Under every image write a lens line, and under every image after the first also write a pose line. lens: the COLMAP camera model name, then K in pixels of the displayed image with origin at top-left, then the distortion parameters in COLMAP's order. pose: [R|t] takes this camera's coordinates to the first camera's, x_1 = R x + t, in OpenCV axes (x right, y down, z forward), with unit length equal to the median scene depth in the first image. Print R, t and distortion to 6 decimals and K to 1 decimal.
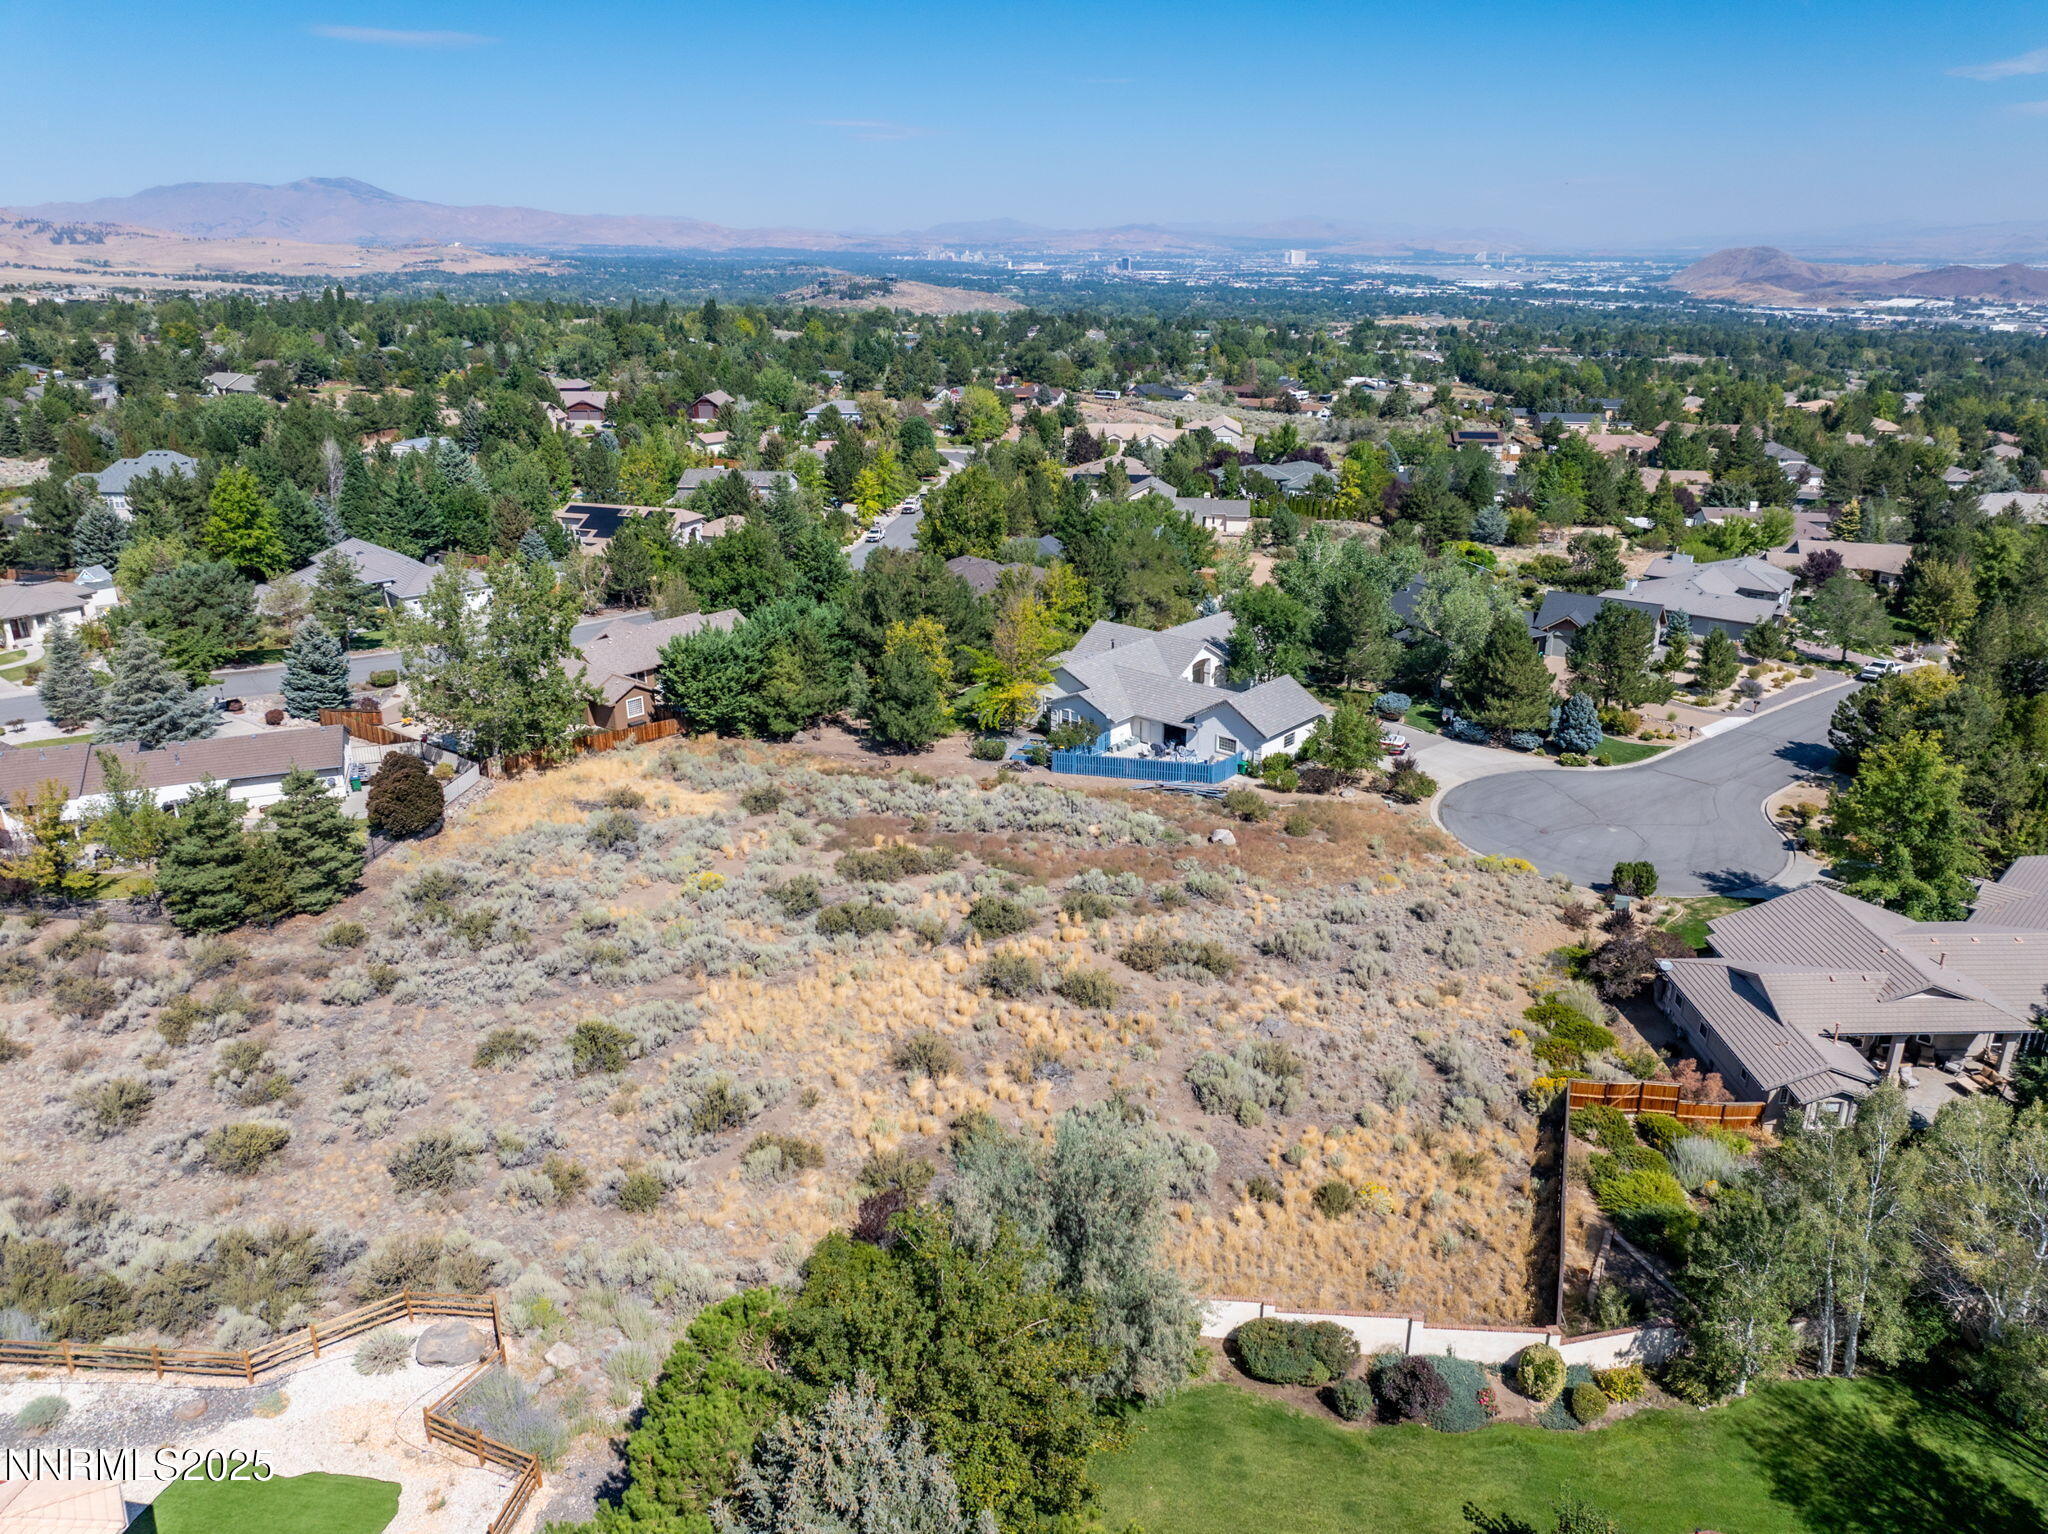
lens RADIAL K [[1441.7, 0, 1026.8], [0, 1441.7, 765.2], [0, 0, 1]] dist [-0.046758, 0.016426]
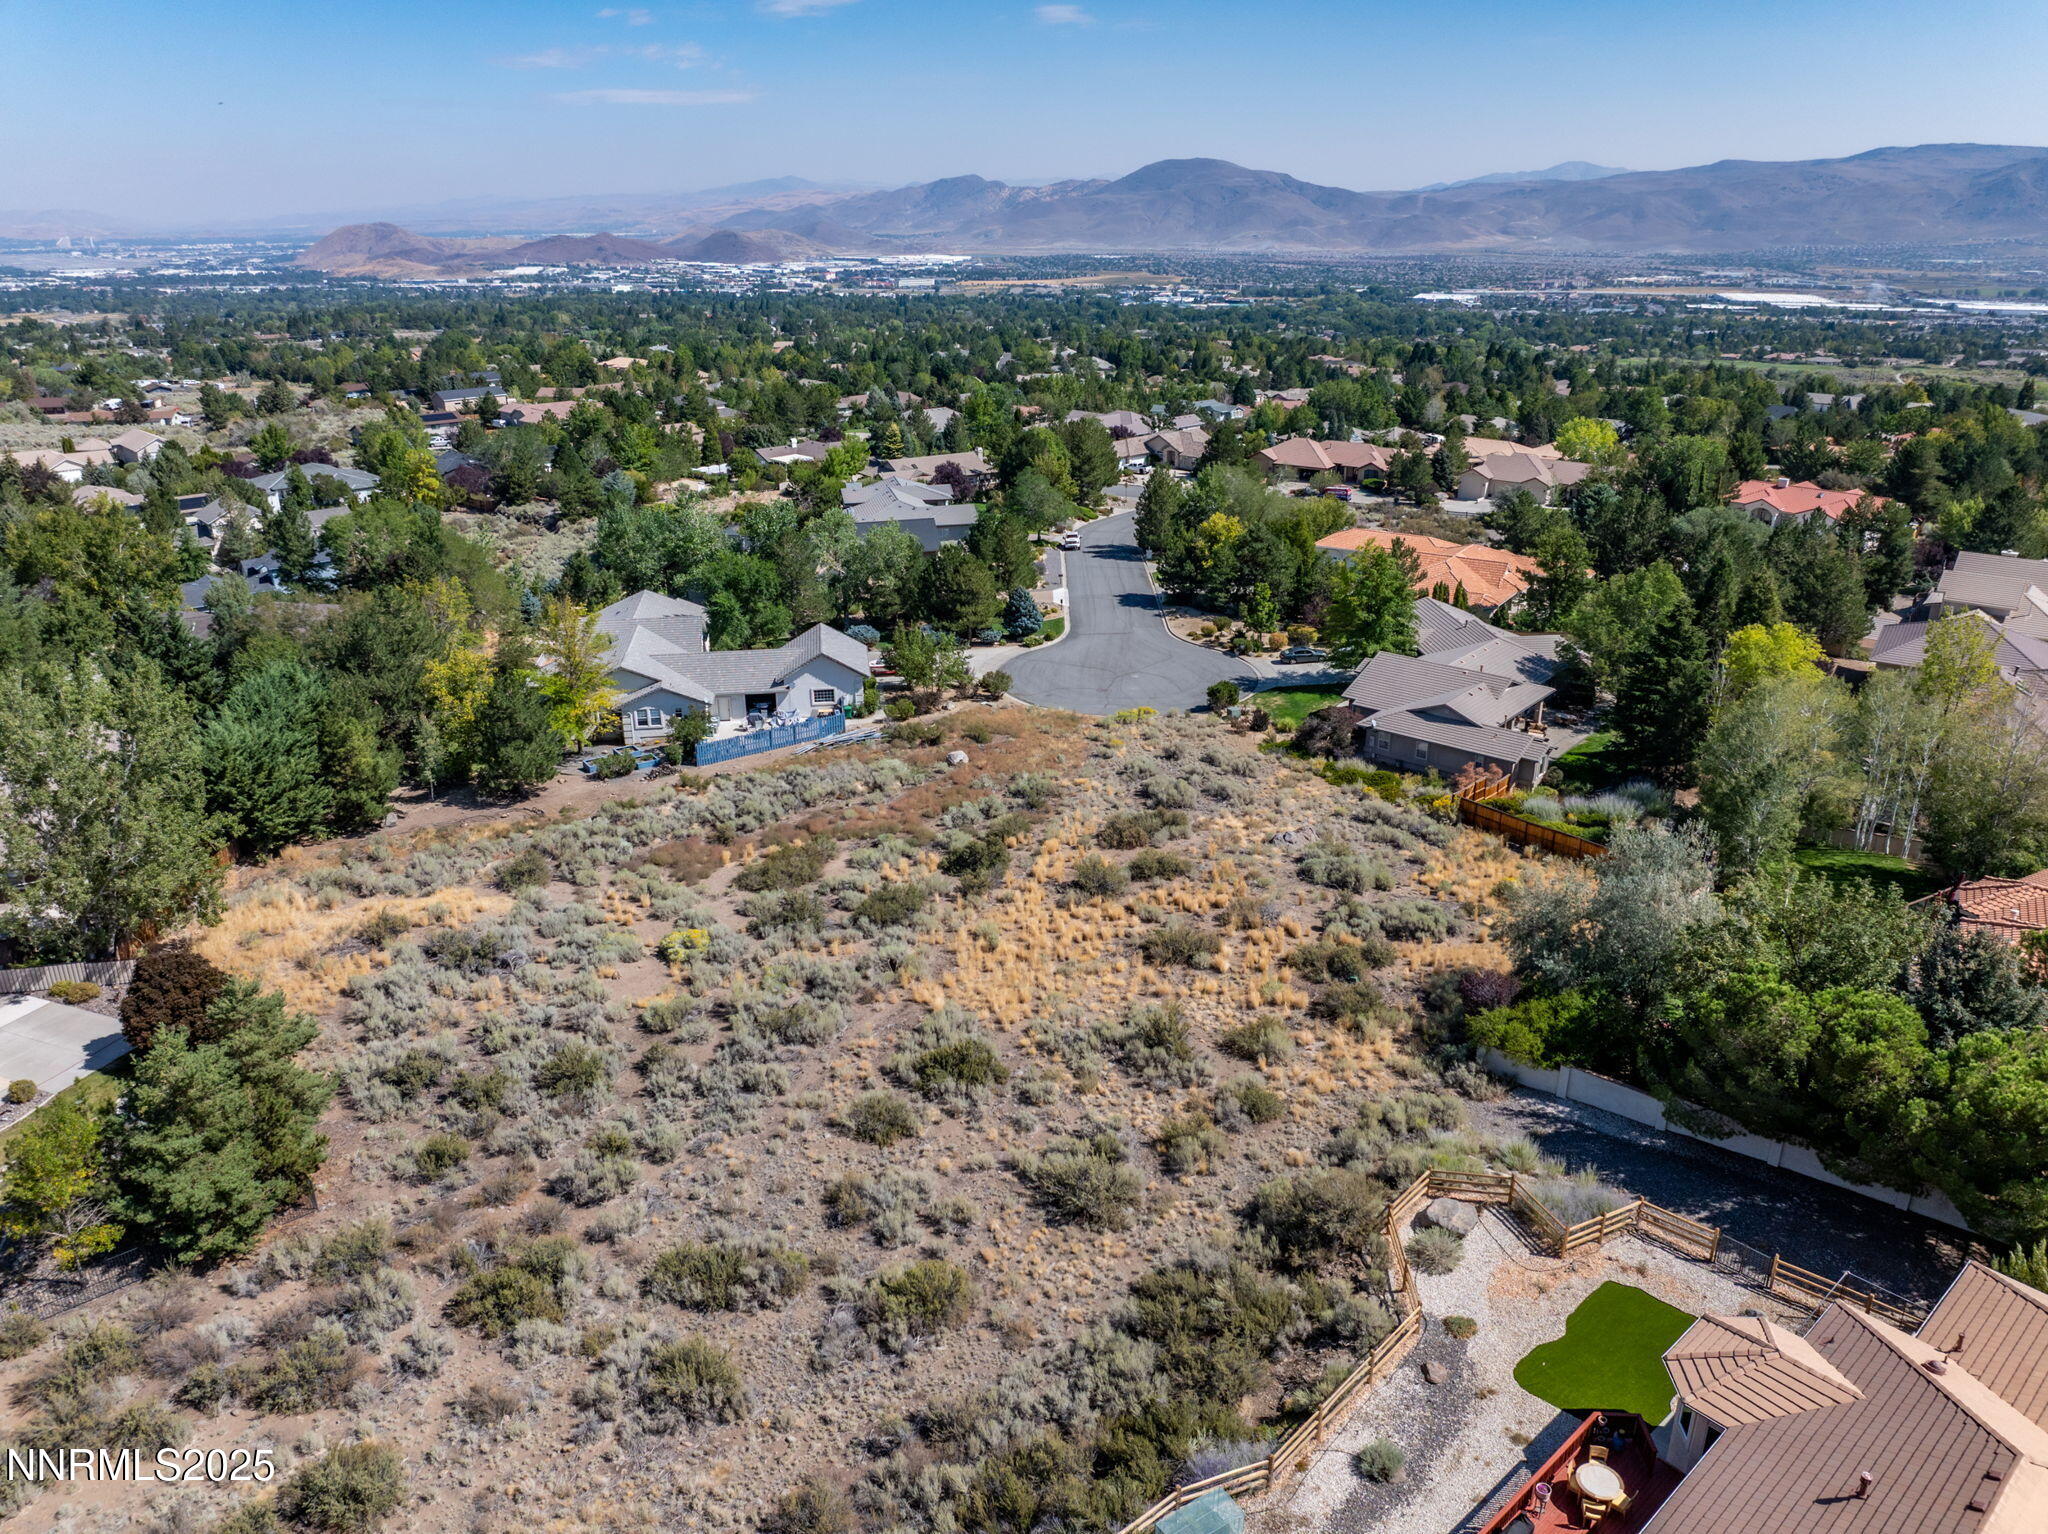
lens RADIAL K [[1441.7, 0, 1022.2], [0, 1441.7, 757.0], [0, 0, 1]] dist [-0.046758, 0.016426]
pose [[0.650570, -0.268350, 0.710455, -0.485045], [0.262107, 0.957348, 0.121591, -0.056515], [-0.712782, 0.107112, 0.693159, 0.160905]]
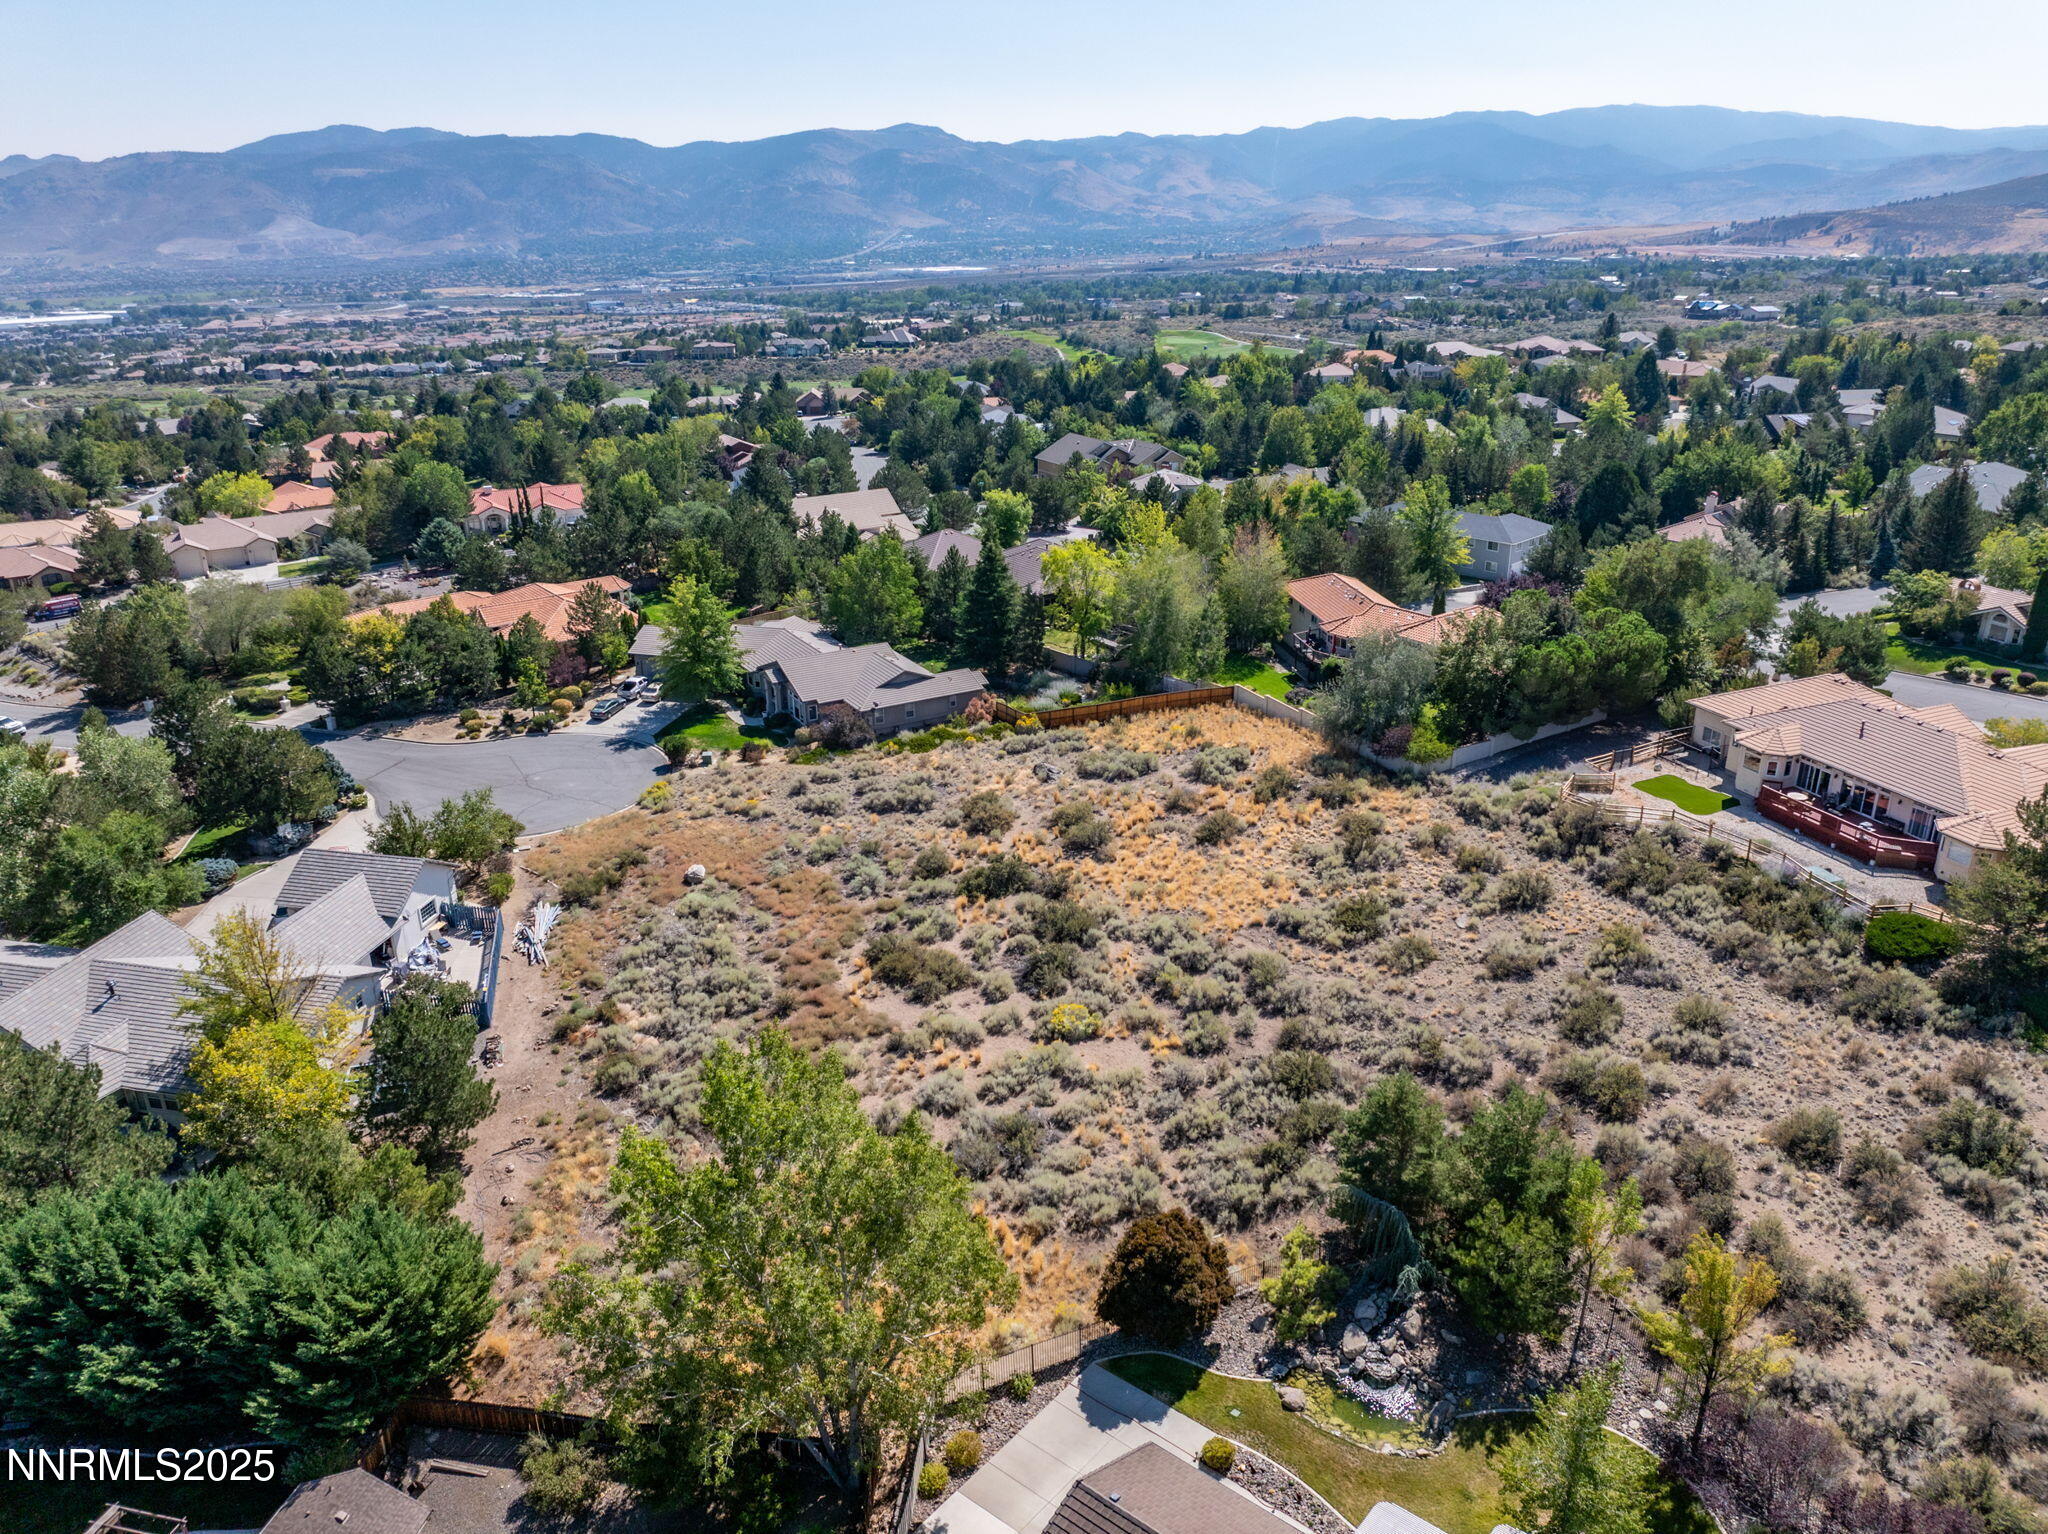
lens RADIAL K [[1441.7, 0, 1032.7], [0, 1441.7, 770.7], [0, 0, 1]] dist [-0.046758, 0.016426]
pose [[-0.510847, -0.306881, 0.803032, -0.637602], [0.303756, 0.809425, 0.502557, -0.364362], [-0.804219, 0.500655, -0.320275, 0.870439]]
